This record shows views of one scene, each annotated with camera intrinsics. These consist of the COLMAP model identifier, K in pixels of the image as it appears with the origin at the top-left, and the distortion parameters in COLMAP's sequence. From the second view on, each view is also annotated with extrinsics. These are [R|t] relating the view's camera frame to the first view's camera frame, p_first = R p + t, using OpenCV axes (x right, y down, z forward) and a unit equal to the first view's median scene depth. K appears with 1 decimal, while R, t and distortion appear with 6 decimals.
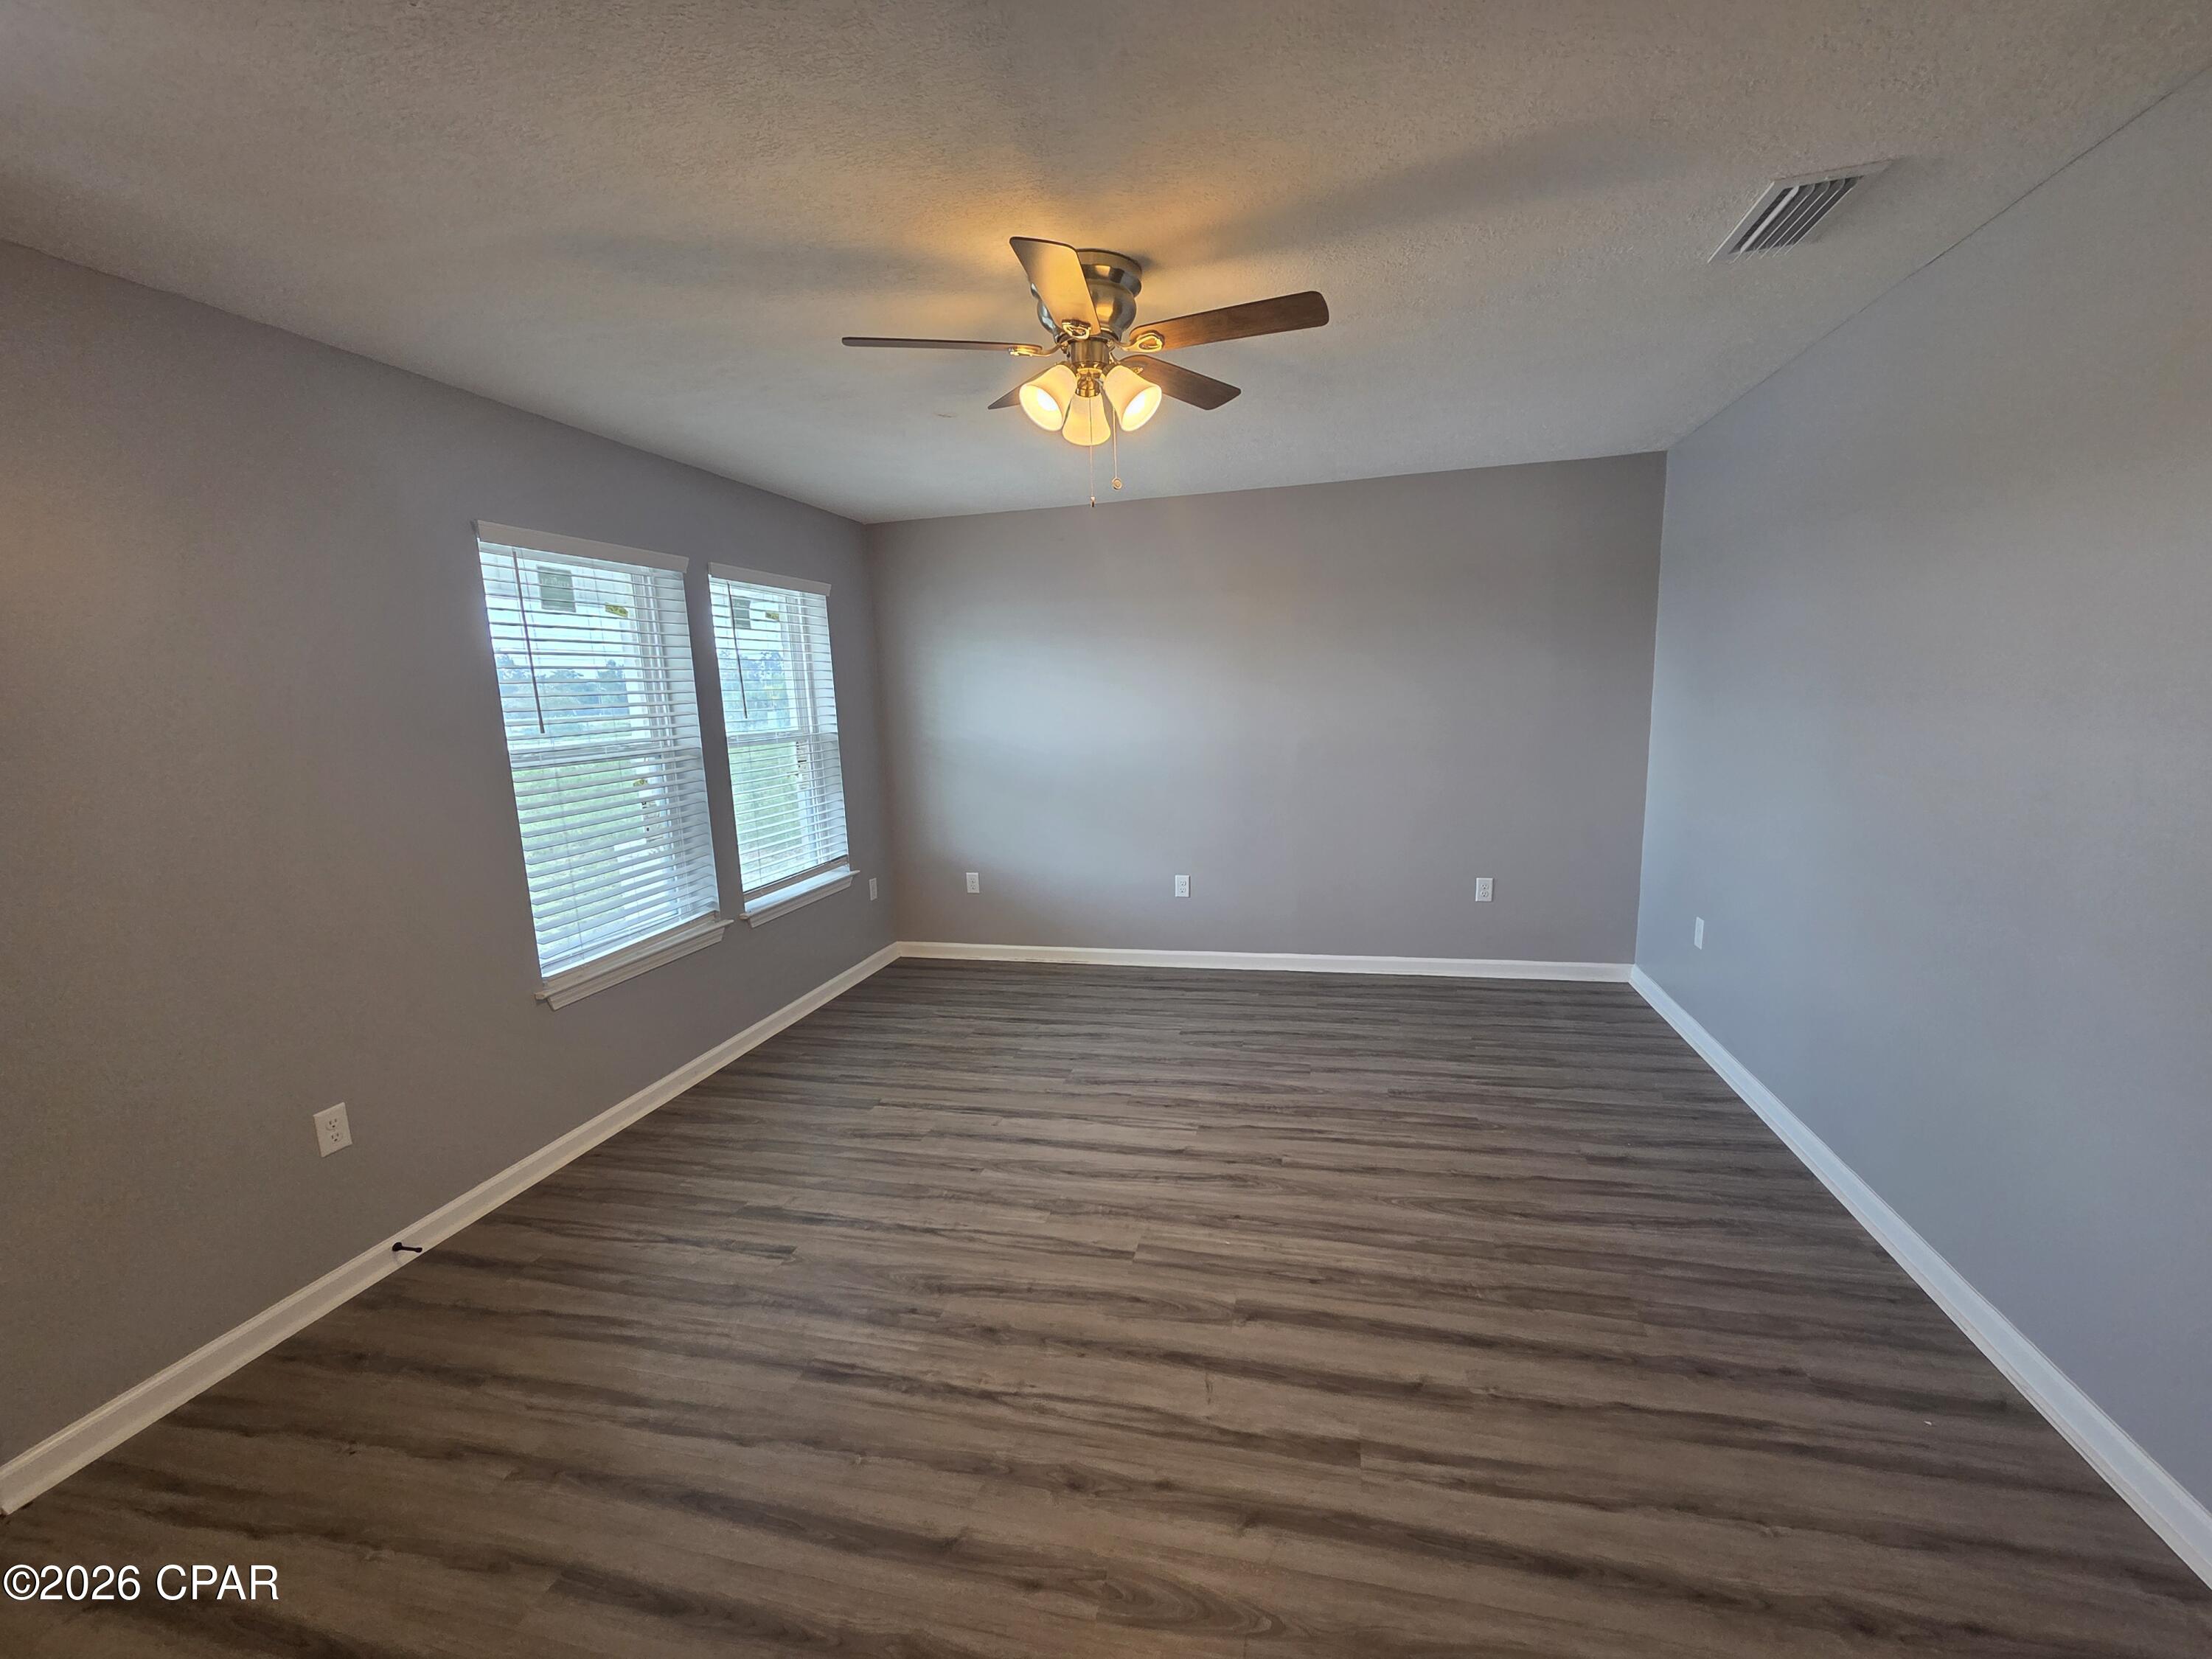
lens RADIAL K [[909.0, 0, 1122.6], [0, 909.0, 833.2], [0, 0, 1]] dist [0.002230, -0.000084]
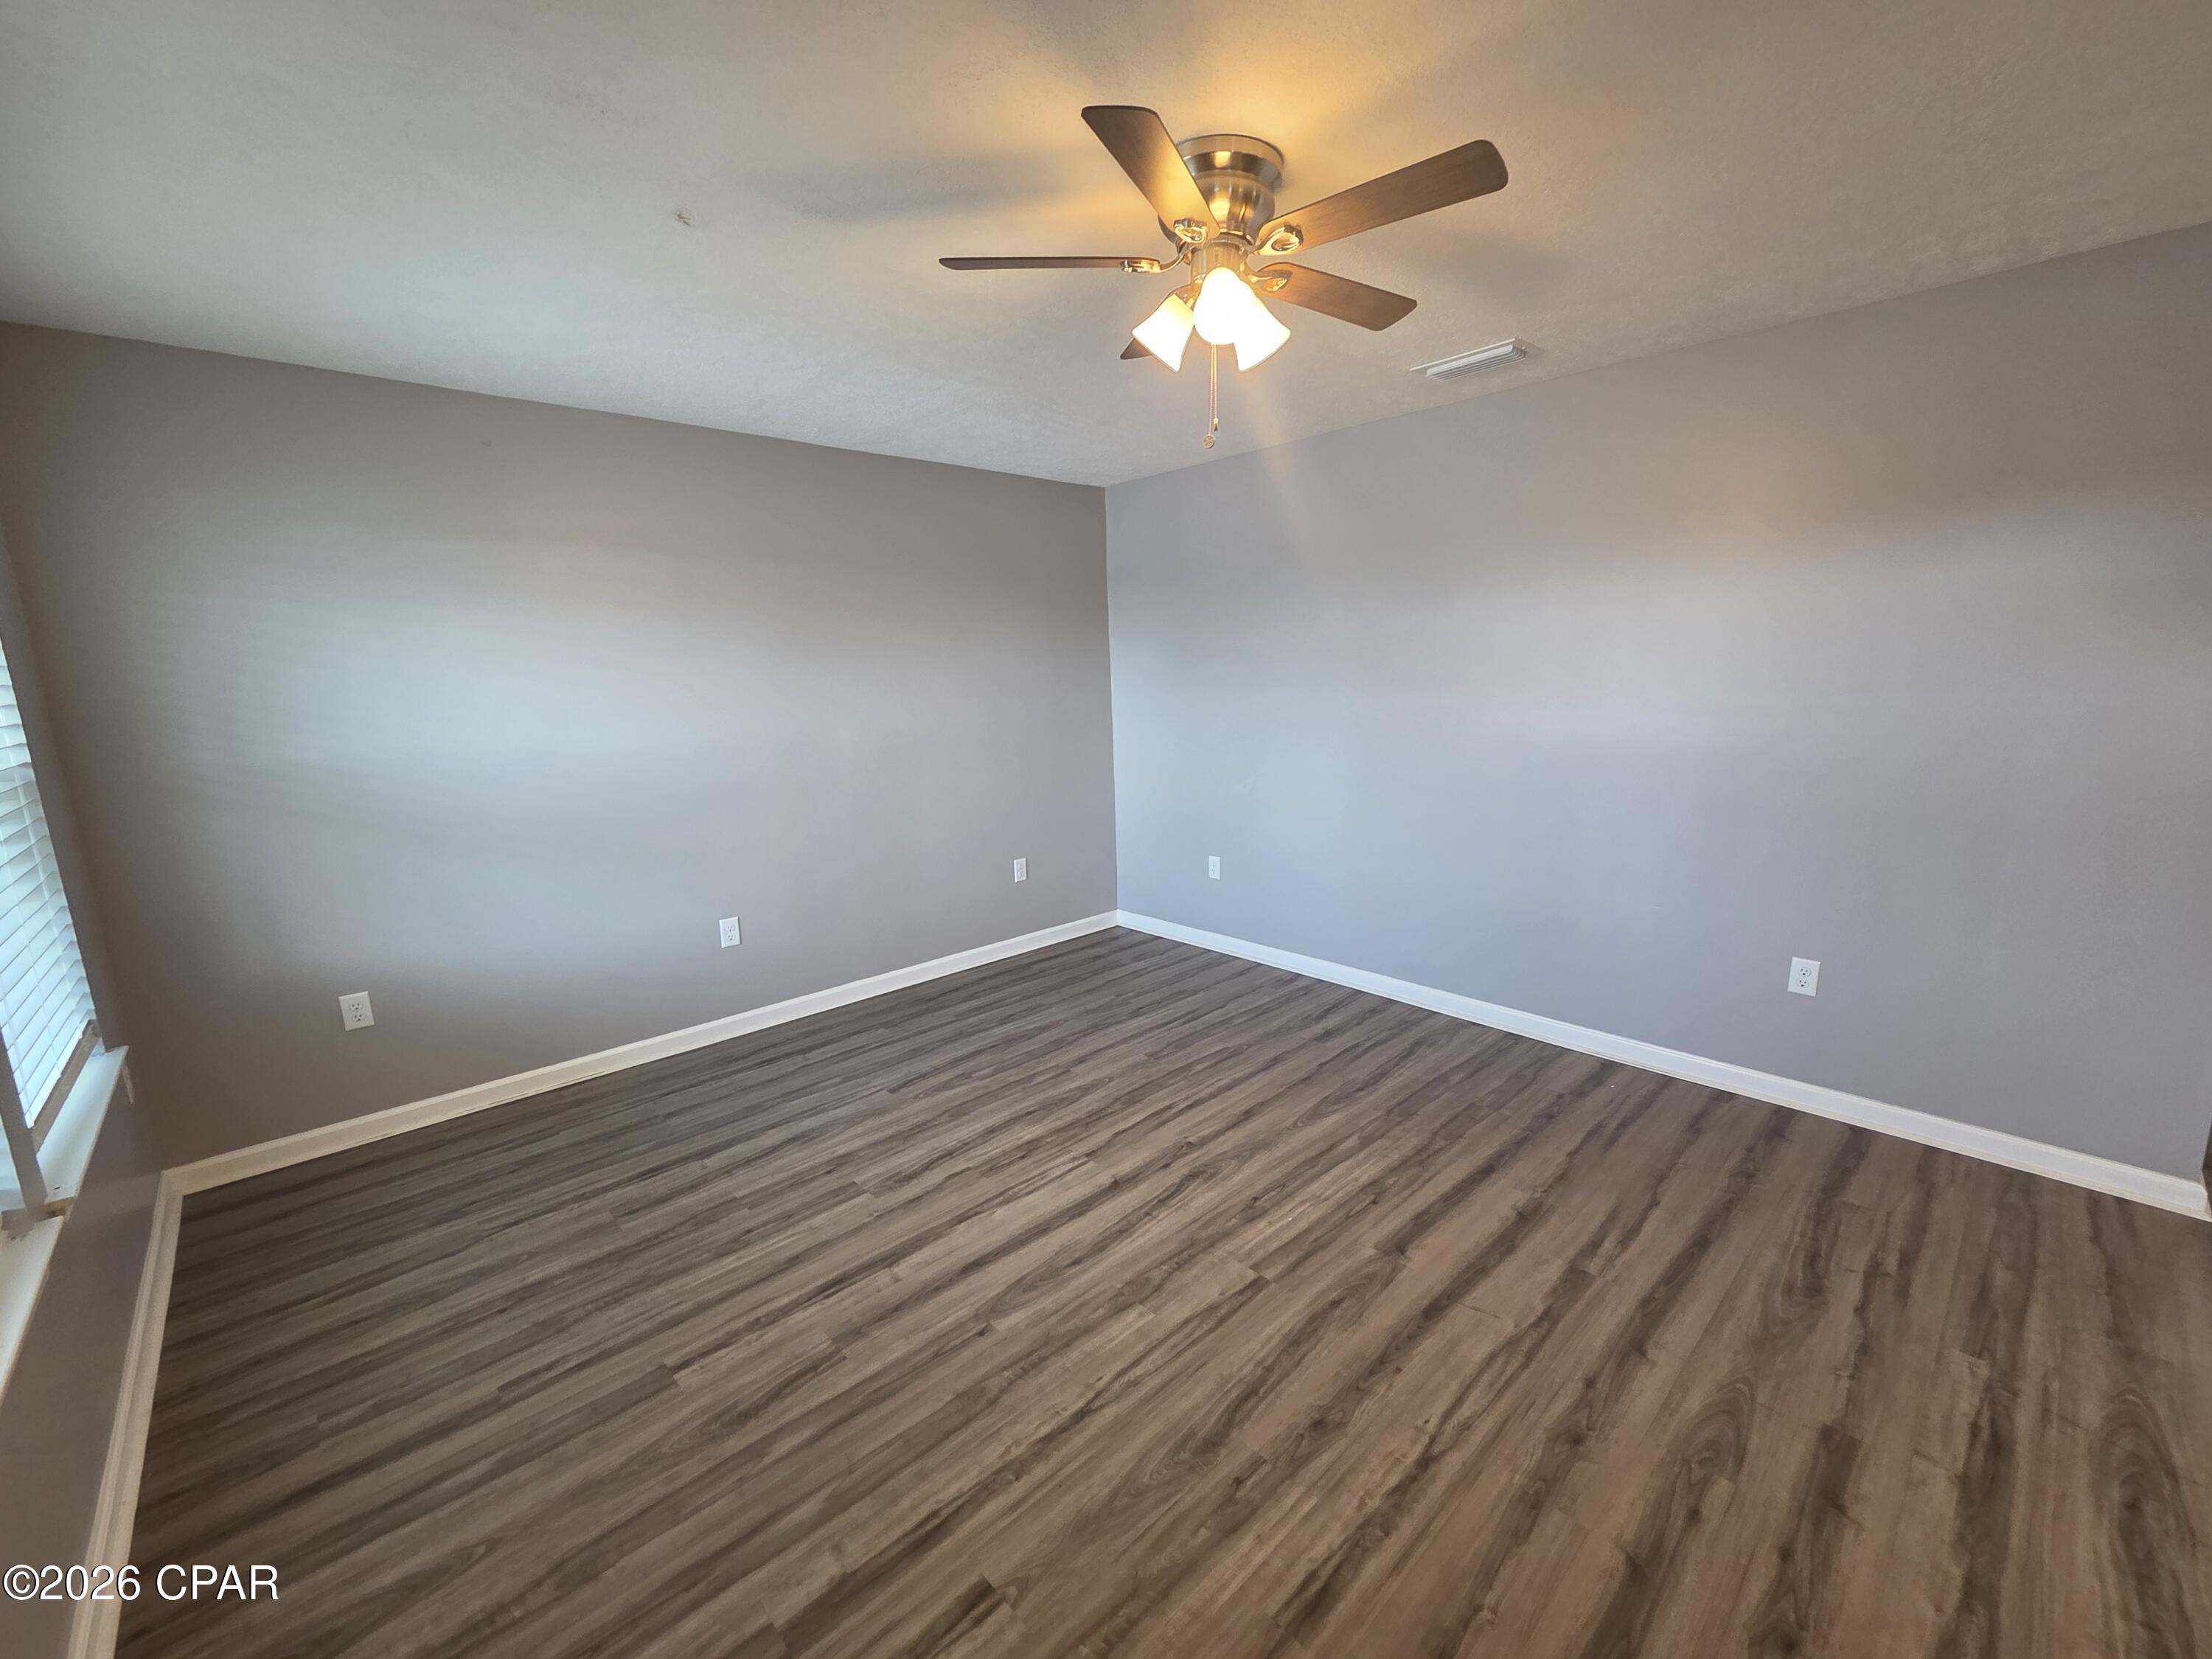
lens RADIAL K [[909.0, 0, 1118.2], [0, 909.0, 824.7], [0, 0, 1]] dist [0.002230, -0.000084]
pose [[0.547987, -0.119706, 0.827877, -0.588924], [0.135810, 0.989308, 0.053153, -0.044133], [-0.825388, 0.083307, 0.558385, 0.433496]]
